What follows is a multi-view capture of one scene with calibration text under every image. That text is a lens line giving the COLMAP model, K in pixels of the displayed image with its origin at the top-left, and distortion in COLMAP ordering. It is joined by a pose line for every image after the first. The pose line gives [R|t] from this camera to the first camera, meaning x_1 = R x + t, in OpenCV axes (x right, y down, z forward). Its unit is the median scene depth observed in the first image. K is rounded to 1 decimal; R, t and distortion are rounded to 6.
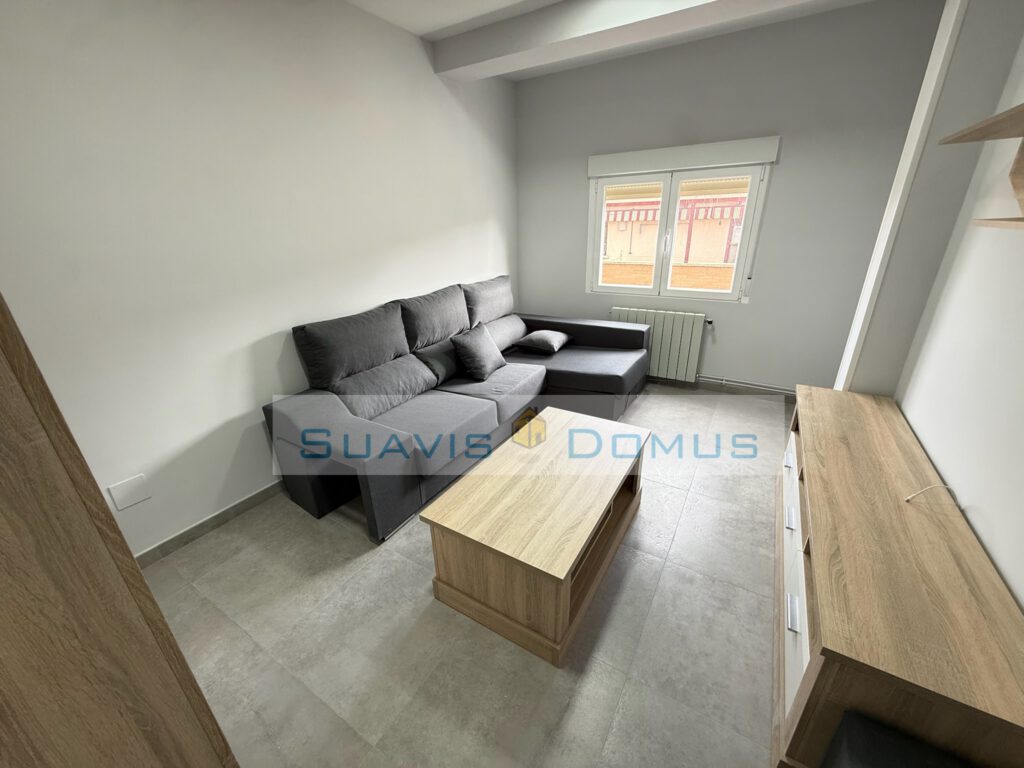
lens RADIAL K [[406.6, 0, 512.0], [0, 406.6, 384.0], [0, 0, 1]] dist [0.000530, 0.000084]
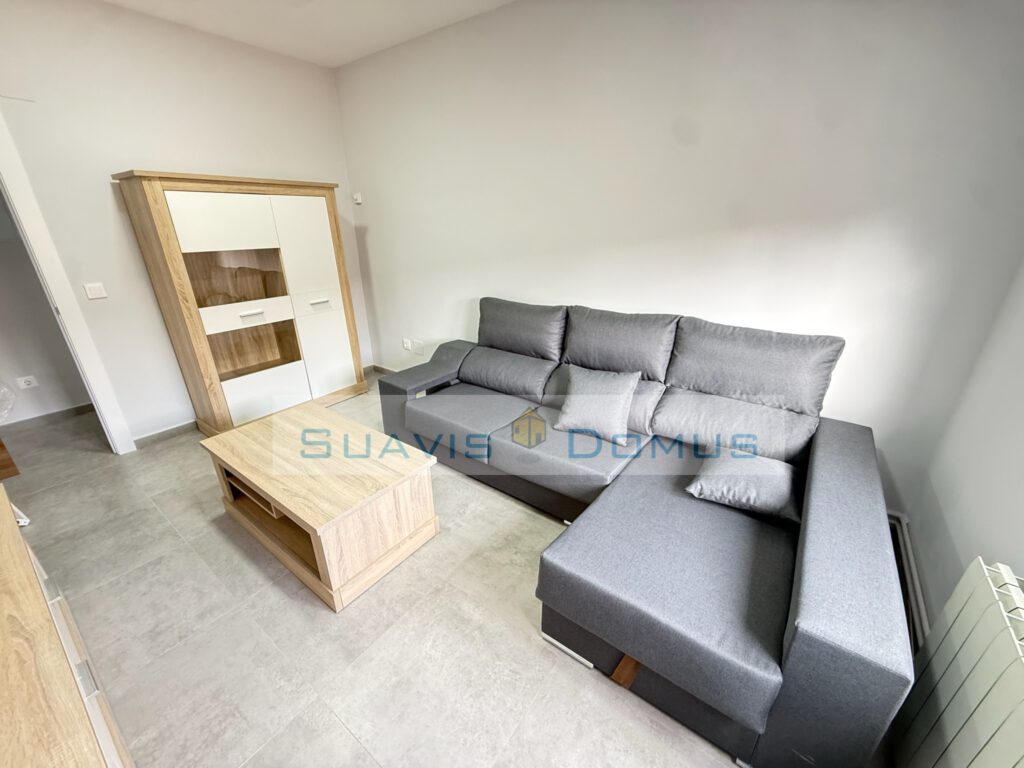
lens RADIAL K [[406.6, 0, 512.0], [0, 406.6, 384.0], [0, 0, 1]] dist [0.000530, 0.000084]
pose [[-0.079877, 0.402342, -0.911998, 0.221166], [-0.371160, 0.837127, 0.401820, -0.131001], [0.925127, 0.370593, 0.082466, 0.299972]]
